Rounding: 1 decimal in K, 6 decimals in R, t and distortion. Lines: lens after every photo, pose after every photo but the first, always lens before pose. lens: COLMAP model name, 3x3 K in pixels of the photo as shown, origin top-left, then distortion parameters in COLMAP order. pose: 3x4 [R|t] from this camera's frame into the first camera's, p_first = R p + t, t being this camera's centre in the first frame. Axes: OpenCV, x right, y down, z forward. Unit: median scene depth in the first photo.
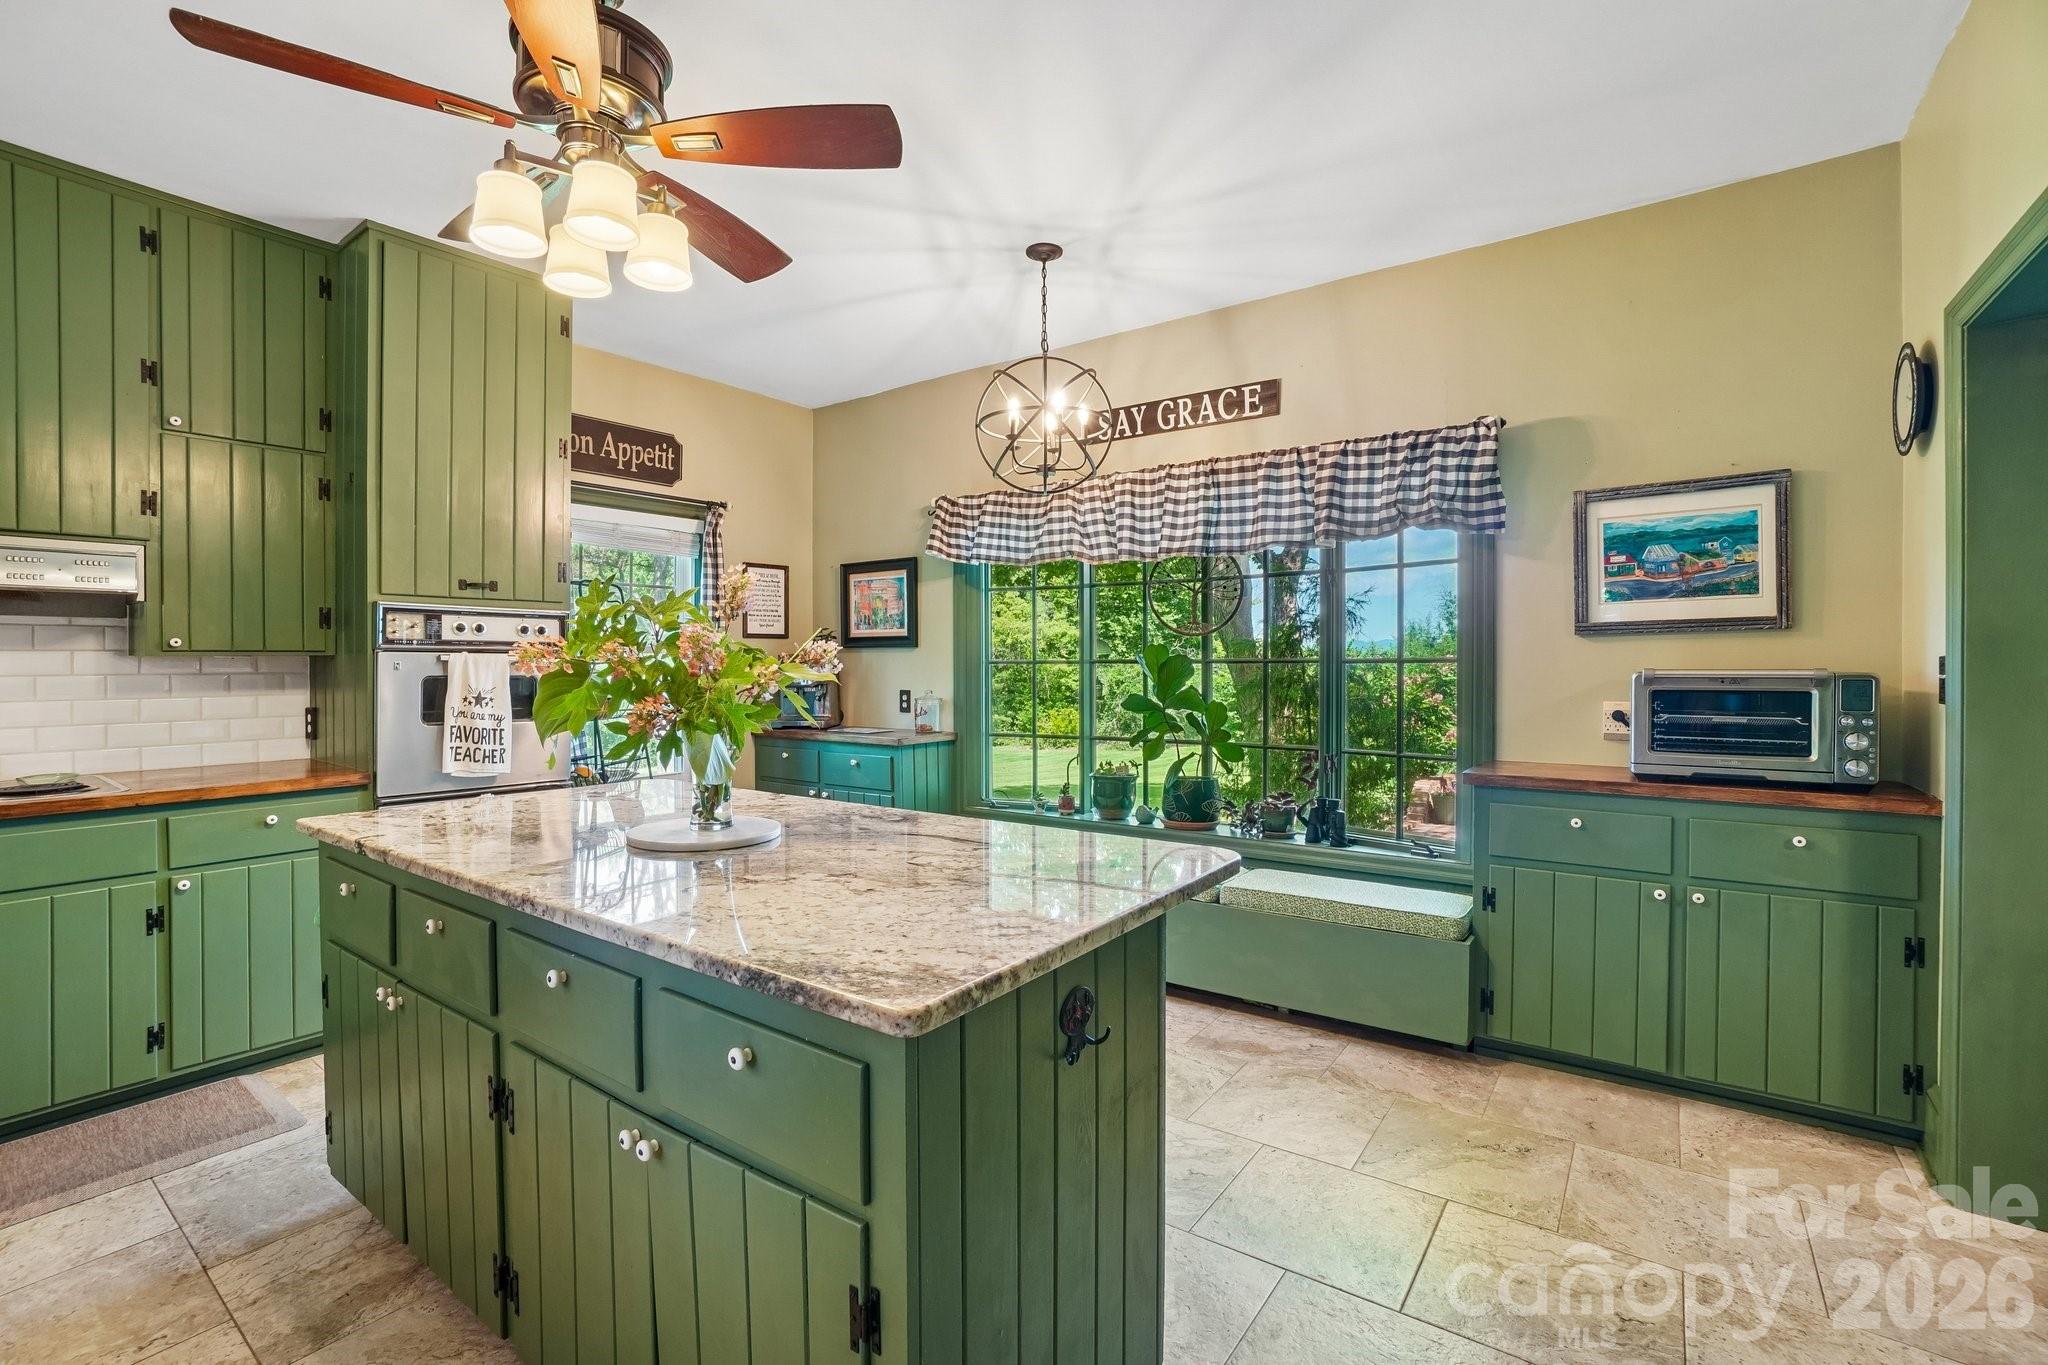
lens RADIAL K [[930.0, 0, 1012.0], [0, 930.0, 672.2], [0, 0, 1]] dist [-0.048628, 0.031295]
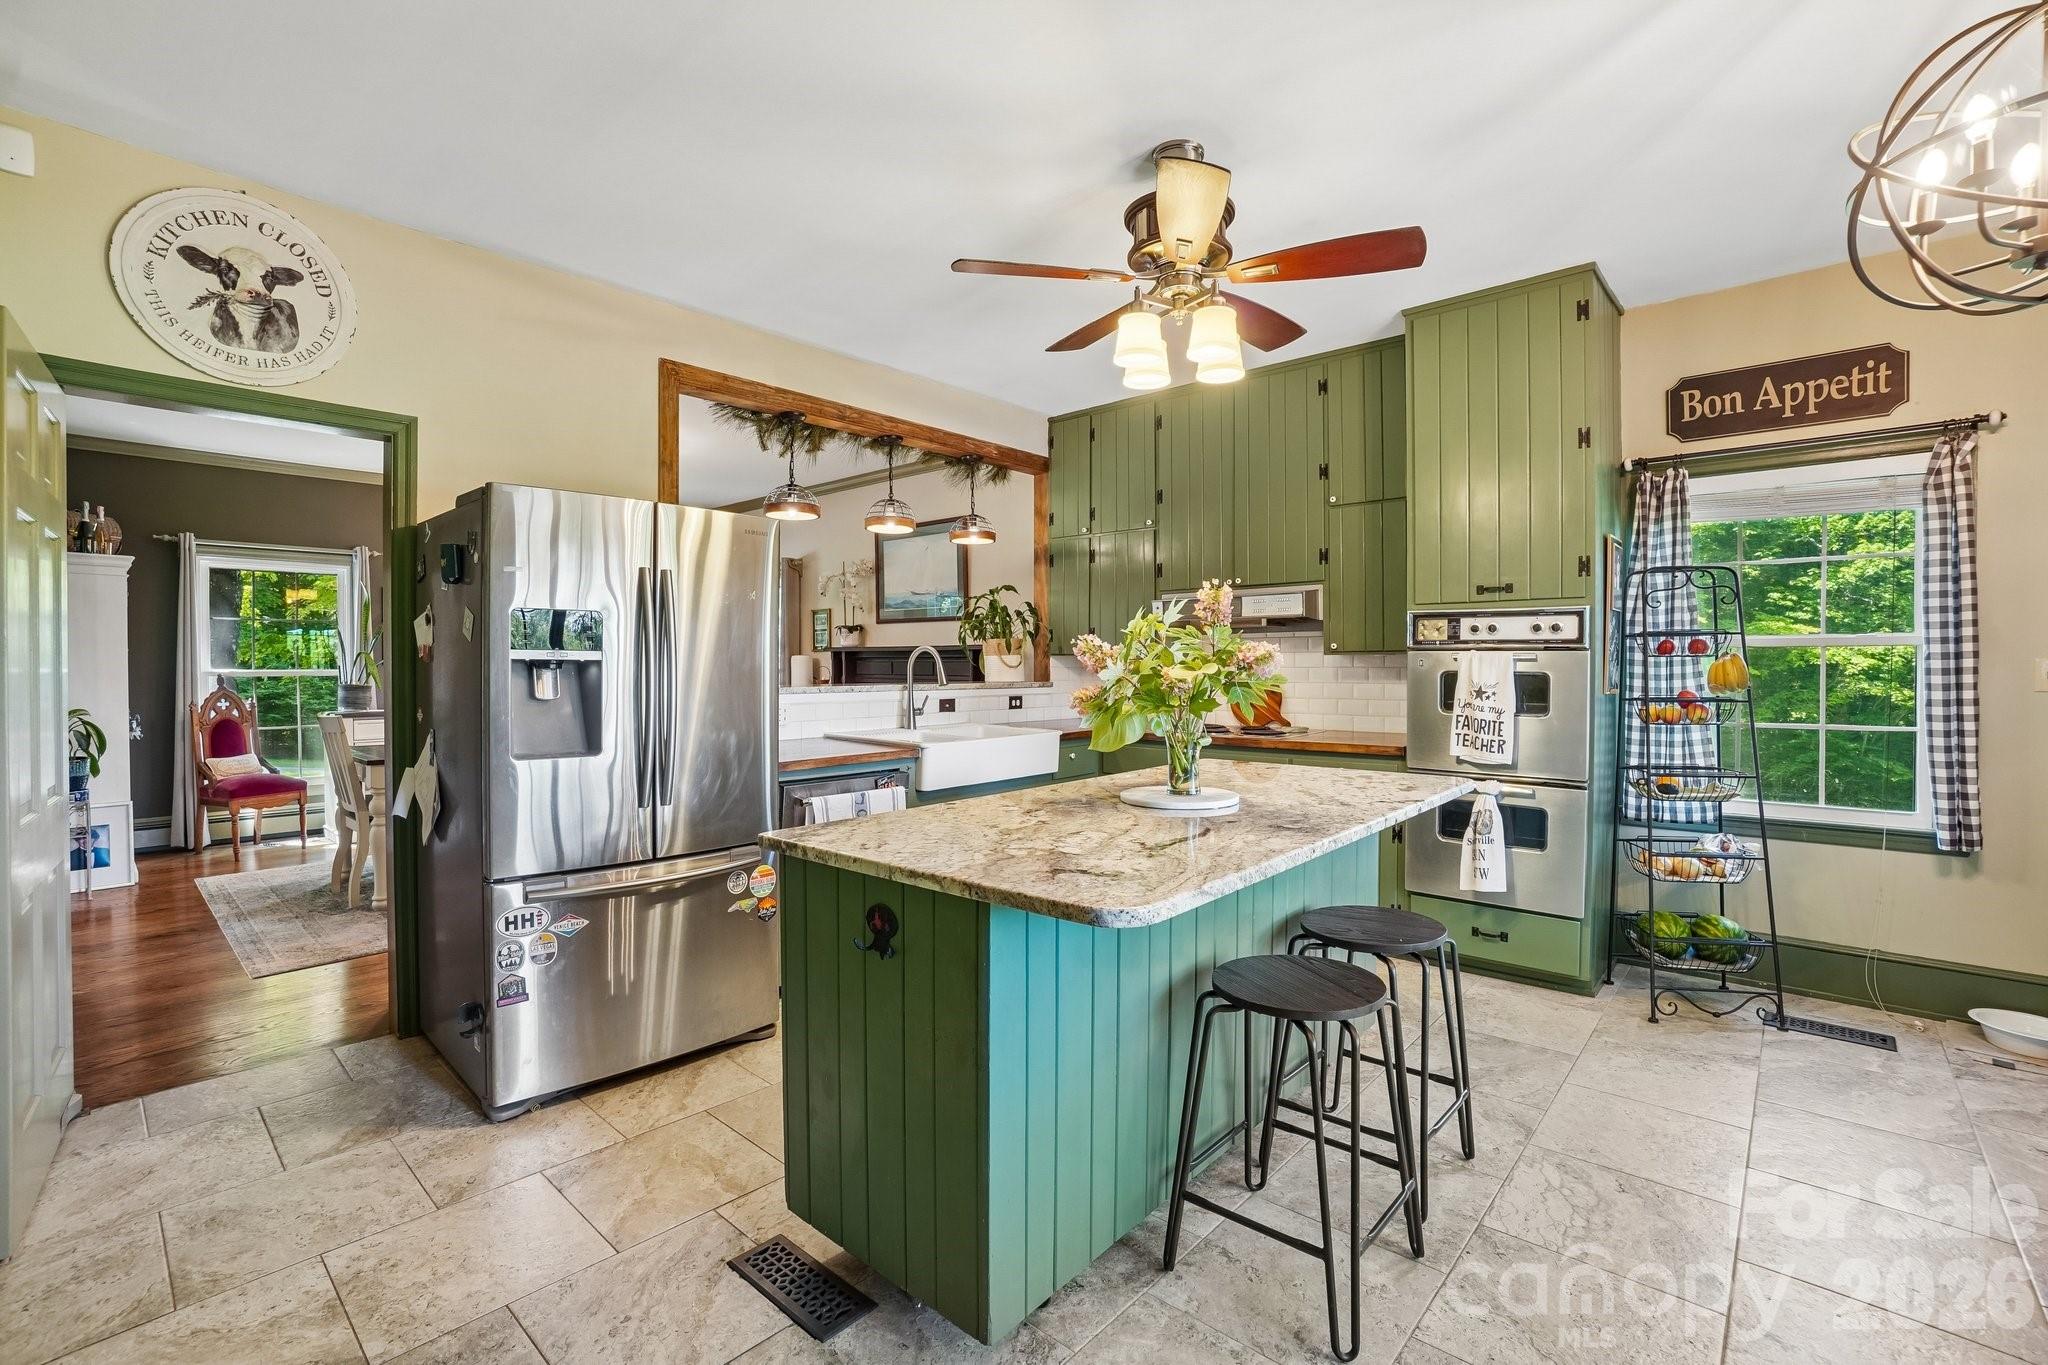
lens RADIAL K [[930.0, 0, 1012.0], [0, 930.0, 672.2], [0, 0, 1]] dist [-0.048628, 0.031295]
pose [[-0.093940, 0.013826, -0.995482, 0.569577], [-0.008280, 0.999858, 0.014668, -0.006950], [0.995543, 0.009620, -0.093812, 0.537361]]
